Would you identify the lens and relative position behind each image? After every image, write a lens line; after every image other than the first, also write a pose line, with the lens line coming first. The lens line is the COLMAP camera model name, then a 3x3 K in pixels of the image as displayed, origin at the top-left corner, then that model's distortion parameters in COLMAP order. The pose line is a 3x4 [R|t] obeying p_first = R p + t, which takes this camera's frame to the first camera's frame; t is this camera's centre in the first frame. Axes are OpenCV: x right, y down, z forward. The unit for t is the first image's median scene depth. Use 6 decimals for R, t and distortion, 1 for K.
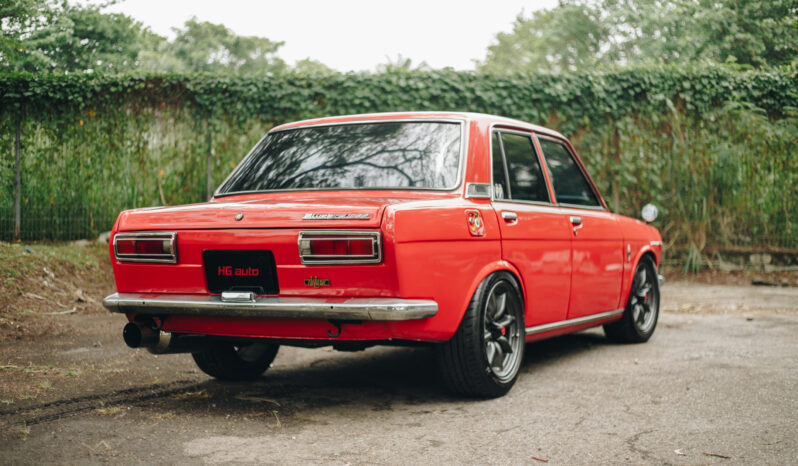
lens RADIAL K [[1188.9, 0, 399.0], [0, 1188.9, 233.0], [0, 0, 1]] dist [-0.090377, -0.157019]
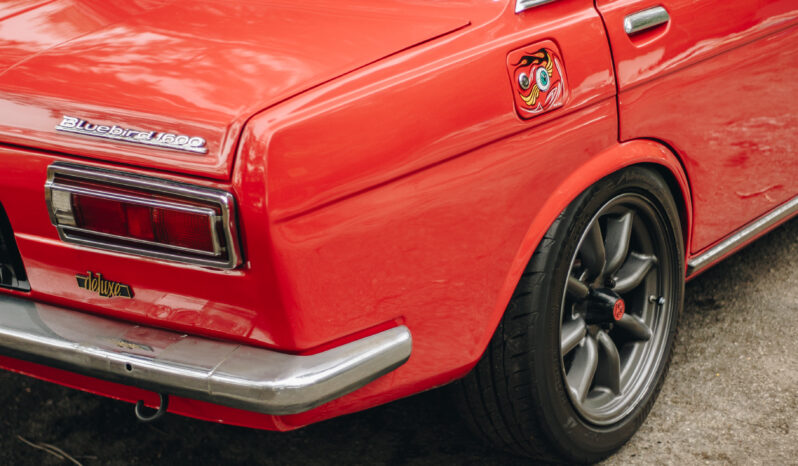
lens RADIAL K [[1778.5, 0, 428.3], [0, 1778.5, 230.2], [0, 0, 1]] dist [-0.113343, 0.041060]
pose [[0.991700, 0.015667, -0.127615, 0.038508], [0.023383, 0.954019, 0.298832, -0.050971], [0.126429, -0.299335, 0.945735, 0.155732]]
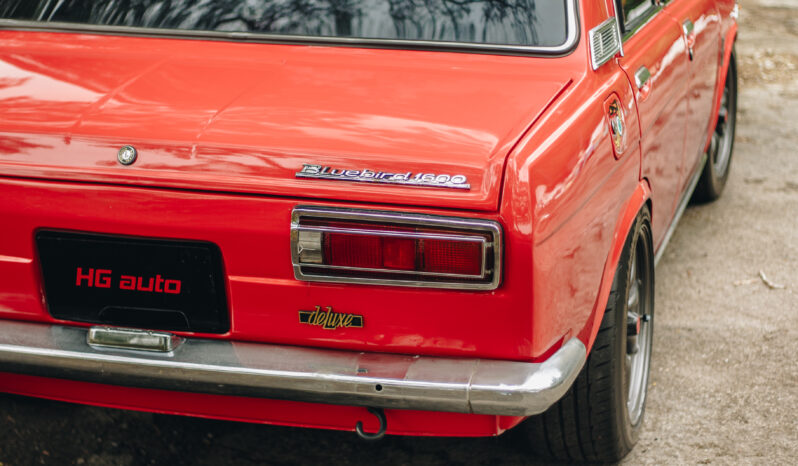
lens RADIAL K [[1744.0, 0, 399.0], [0, 1744.0, 233.0], [0, 0, 1]] dist [-0.110053, -0.170516]
pose [[0.976089, -0.039164, 0.213814, -0.060815], [-0.015501, 0.968589, 0.248182, -0.050005], [-0.216818, -0.245562, 0.944822, 0.135192]]
